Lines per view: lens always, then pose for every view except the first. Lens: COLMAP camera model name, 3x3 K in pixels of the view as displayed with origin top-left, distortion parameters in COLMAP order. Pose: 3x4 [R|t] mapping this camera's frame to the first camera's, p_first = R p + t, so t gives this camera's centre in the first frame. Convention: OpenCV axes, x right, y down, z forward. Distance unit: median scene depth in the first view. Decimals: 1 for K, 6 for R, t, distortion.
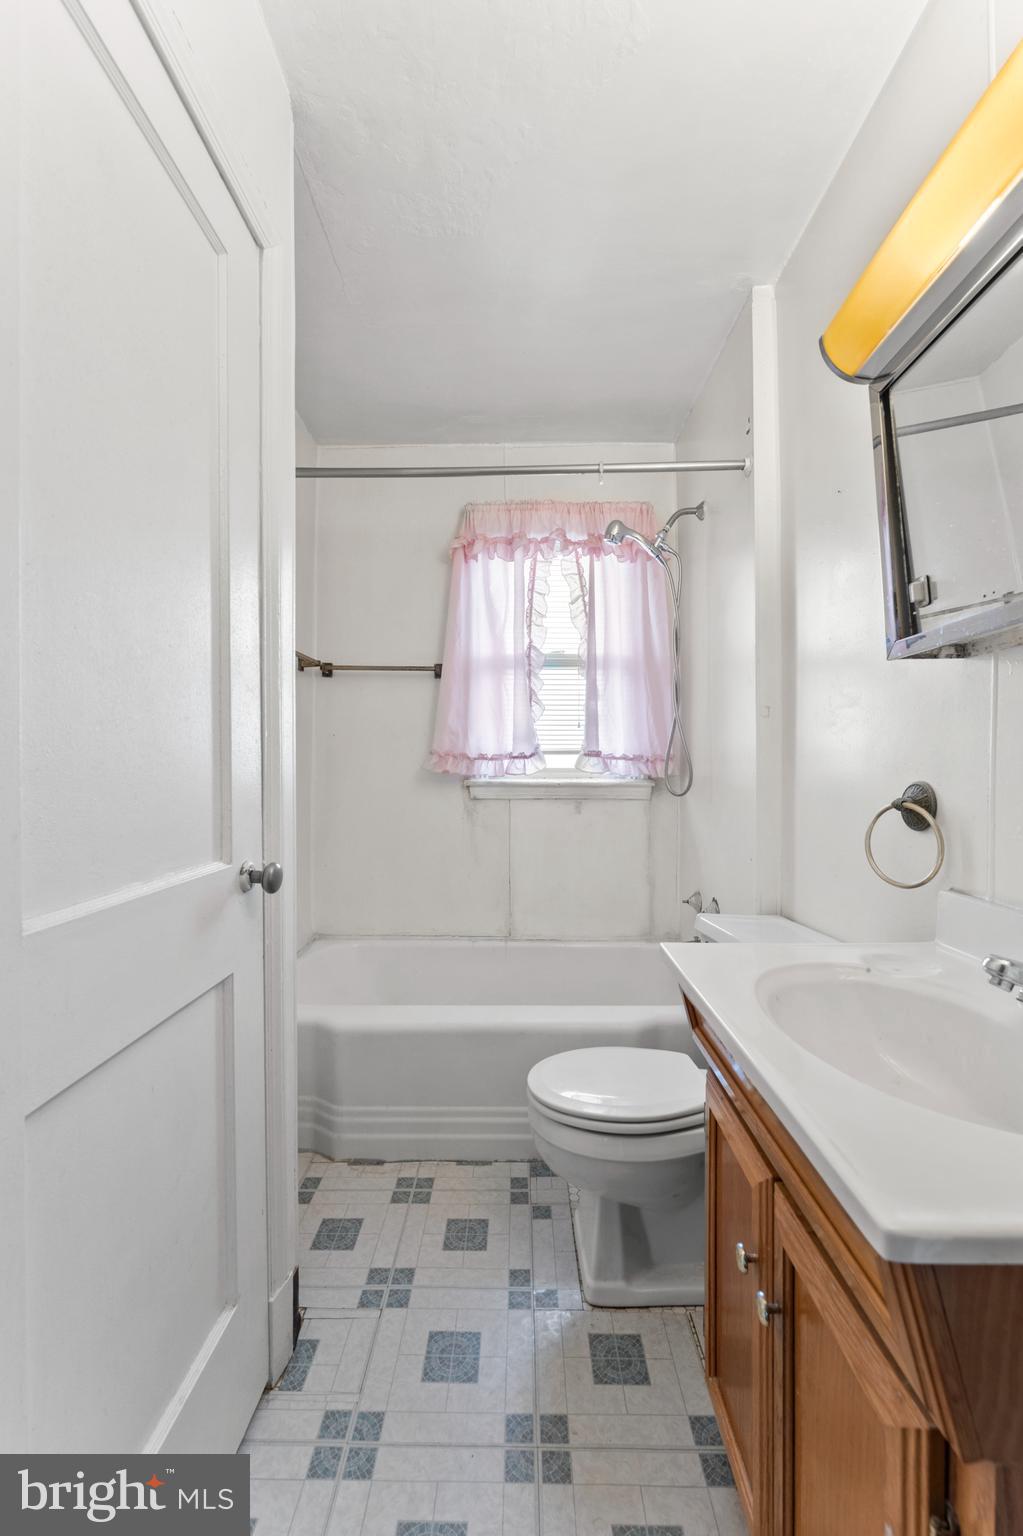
lens RADIAL K [[614.7, 0, 511.5], [0, 614.7, 768.0], [0, 0, 1]] dist [0.001129, -0.000174]
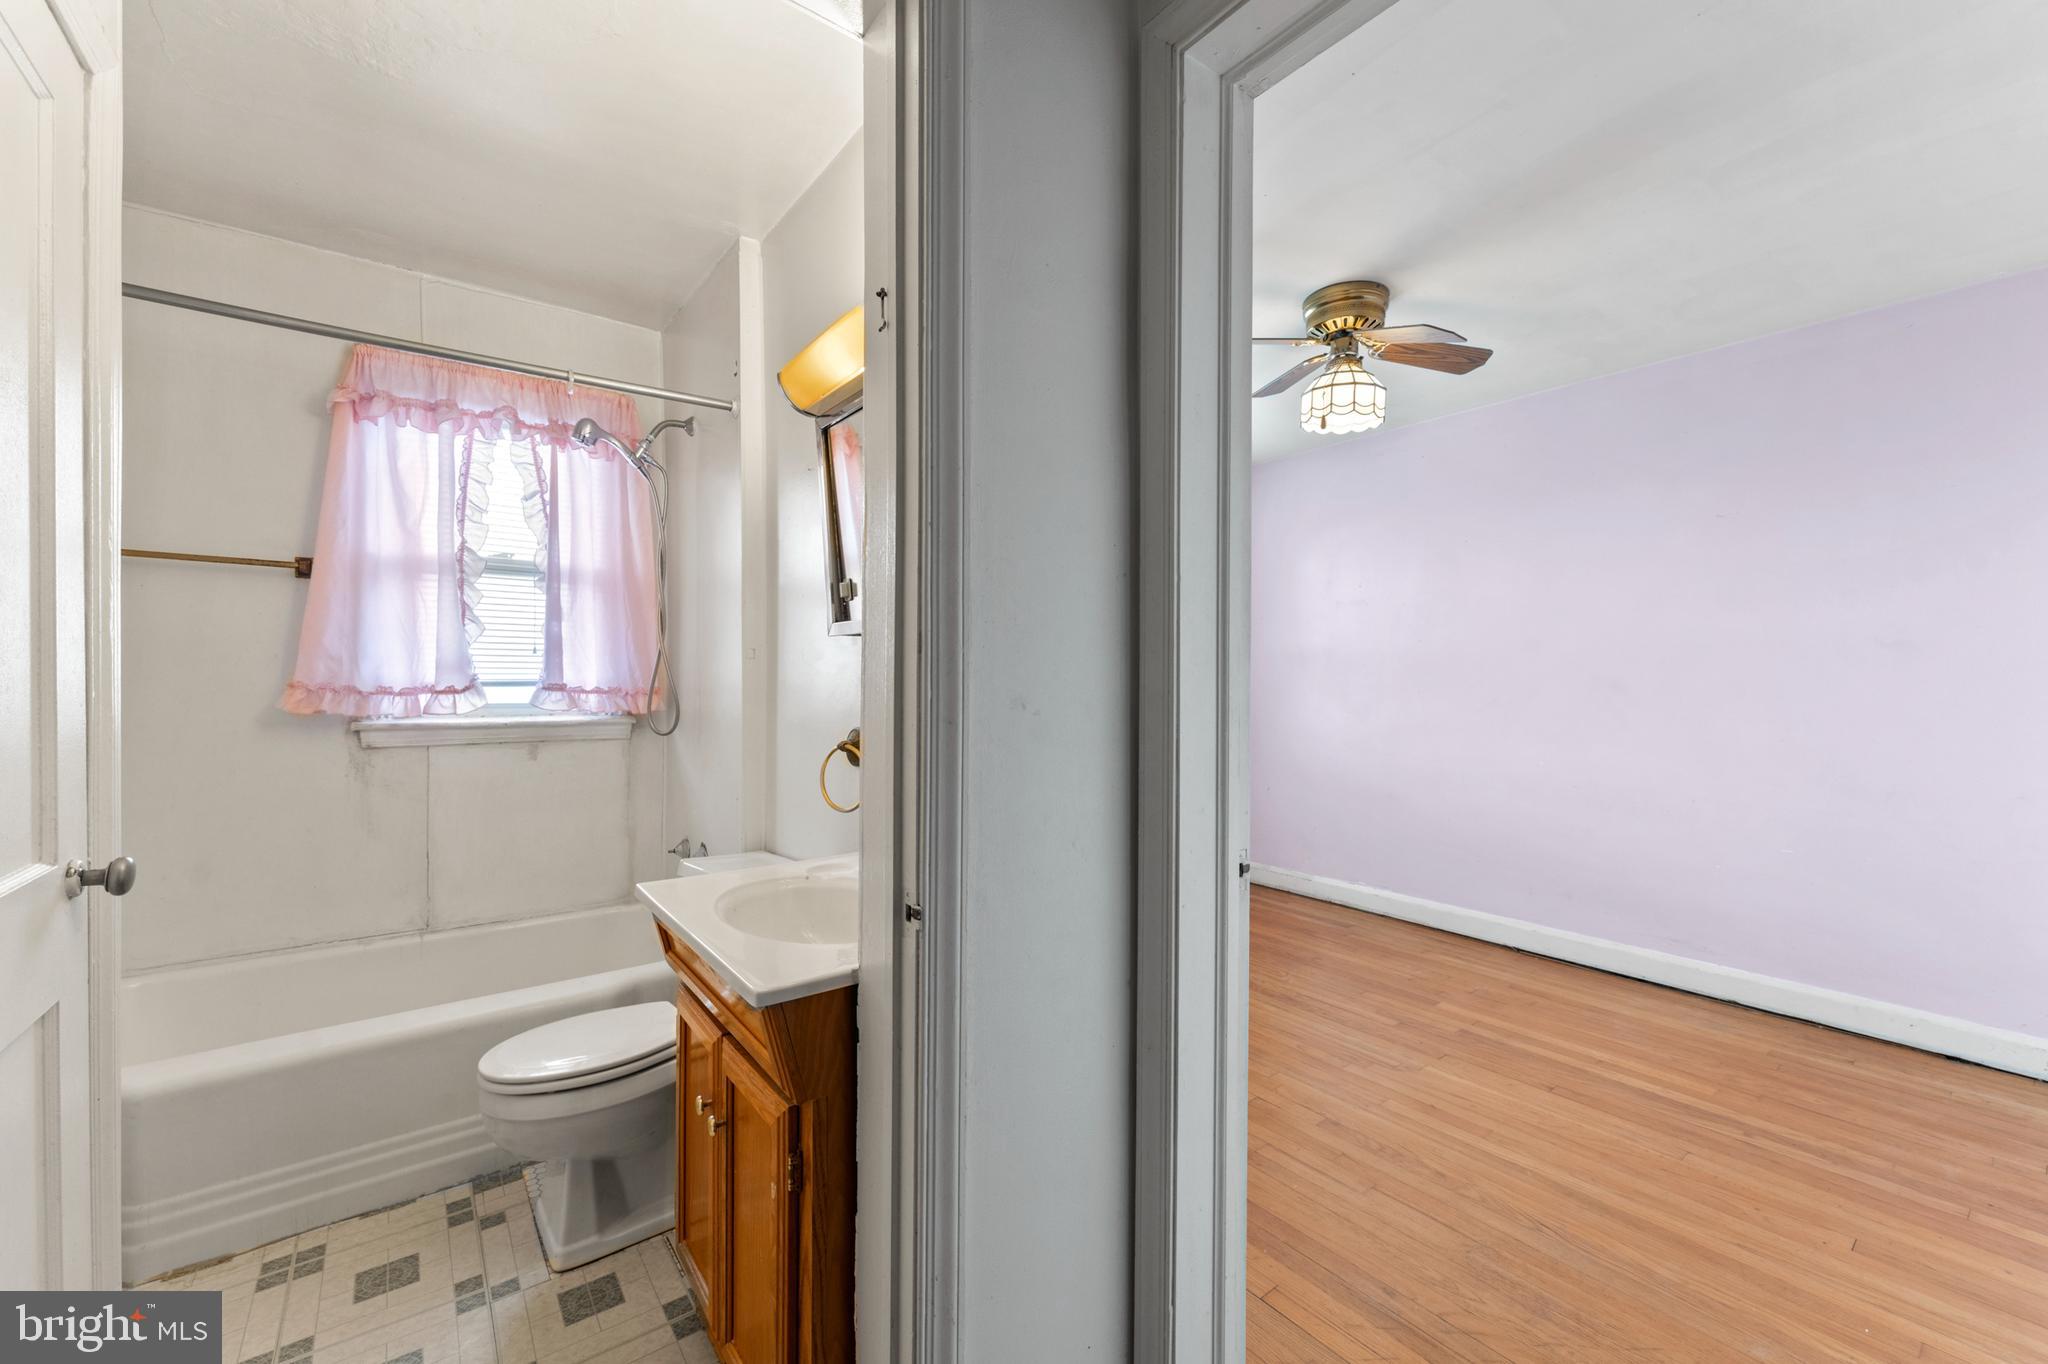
lens RADIAL K [[819.5, 0, 1024.0], [0, 819.5, 682.0], [0, 0, 1]] dist [0.001129, -0.000174]
pose [[0.785876, 0.002117, 0.618380, -0.053542], [-0.006553, 0.999967, 0.004904, -0.039419], [-0.618349, -0.007906, 0.785864, -0.255661]]
